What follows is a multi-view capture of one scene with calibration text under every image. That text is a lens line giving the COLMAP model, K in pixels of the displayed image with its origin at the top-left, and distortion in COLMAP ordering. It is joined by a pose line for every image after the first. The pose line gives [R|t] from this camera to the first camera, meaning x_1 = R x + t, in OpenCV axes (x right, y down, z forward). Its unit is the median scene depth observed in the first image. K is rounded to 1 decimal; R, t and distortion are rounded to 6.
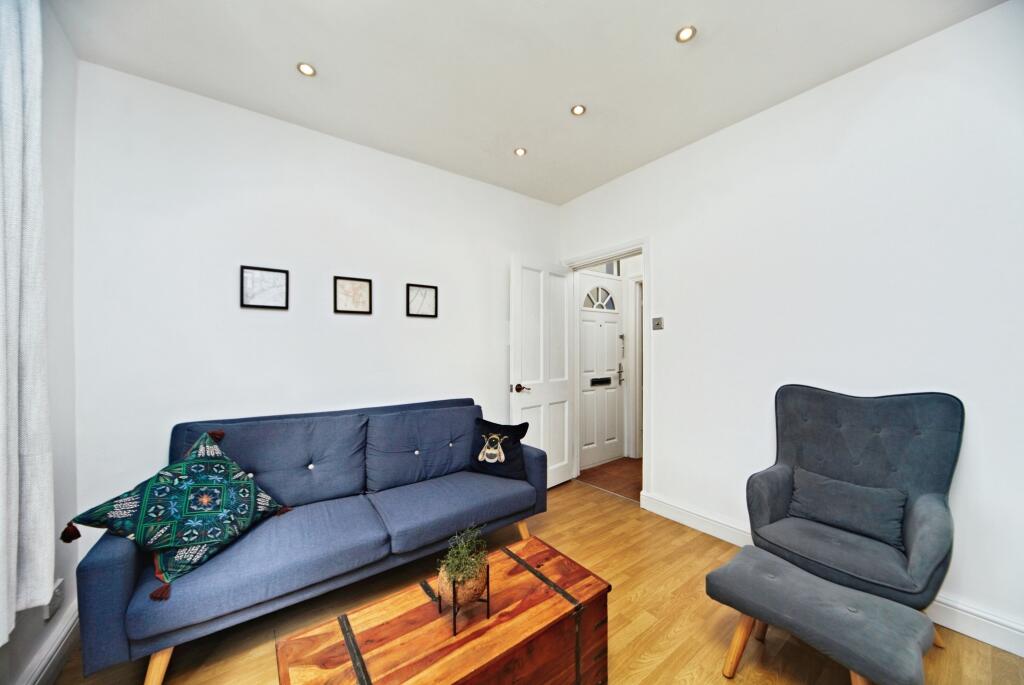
lens RADIAL K [[360.7, 0, 521.6], [0, 360.7, 349.1], [0, 0, 1]] dist [-0.019084, -0.000123]
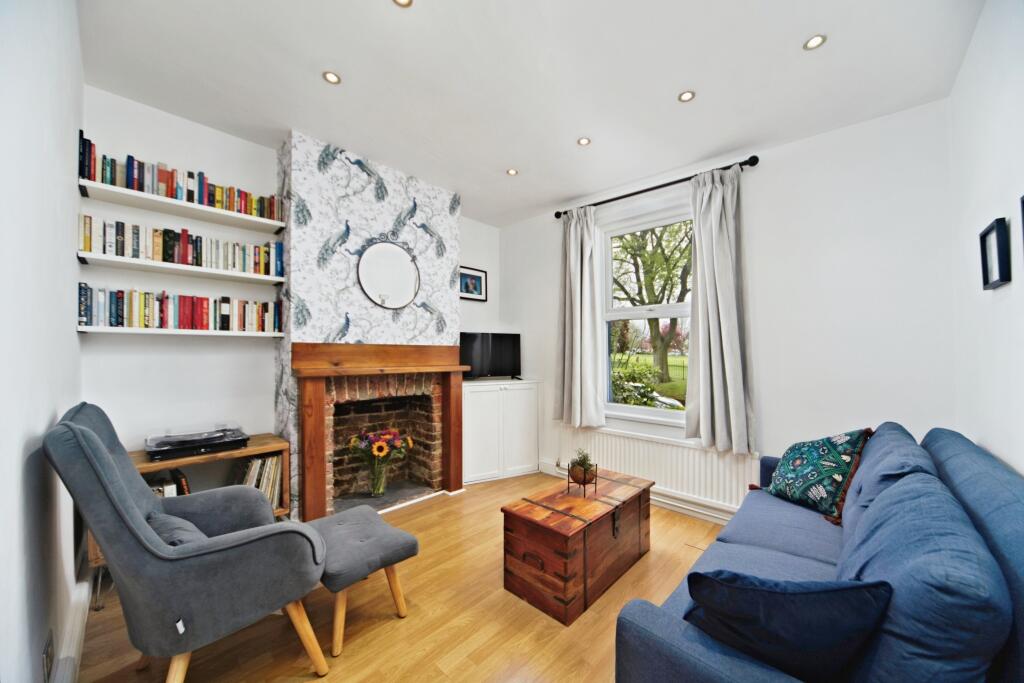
lens RADIAL K [[349.2, 0, 516.4], [0, 349.2, 345.9], [0, 0, 1]] dist [-0.019565, -0.000046]
pose [[-0.980149, -0.007648, -0.198116, 0.268391], [-0.005285, 0.999908, -0.012457, 0.007812], [0.198193, -0.011163, -0.980099, 1.381202]]
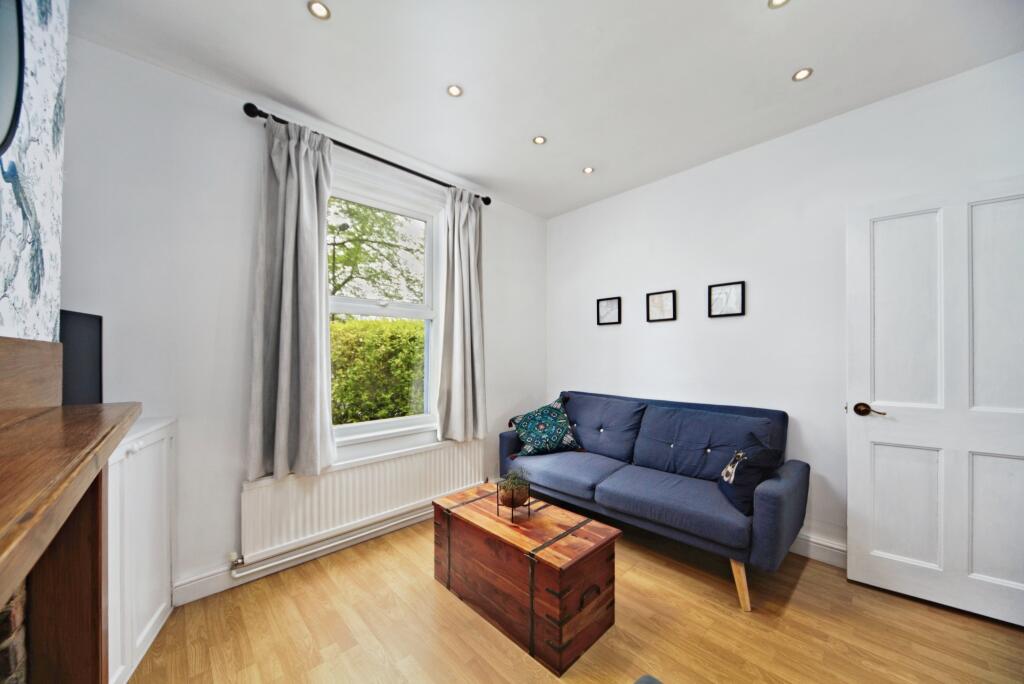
lens RADIAL K [[360.7, 0, 521.6], [0, 360.7, 348.6], [0, 0, 1]] dist [-0.019084, -0.000123]
pose [[0.125048, -0.011573, -0.992083, 0.743582], [0.004378, 0.999929, -0.011113, 0.004841], [0.992141, -0.002954, 0.125090, 0.425374]]
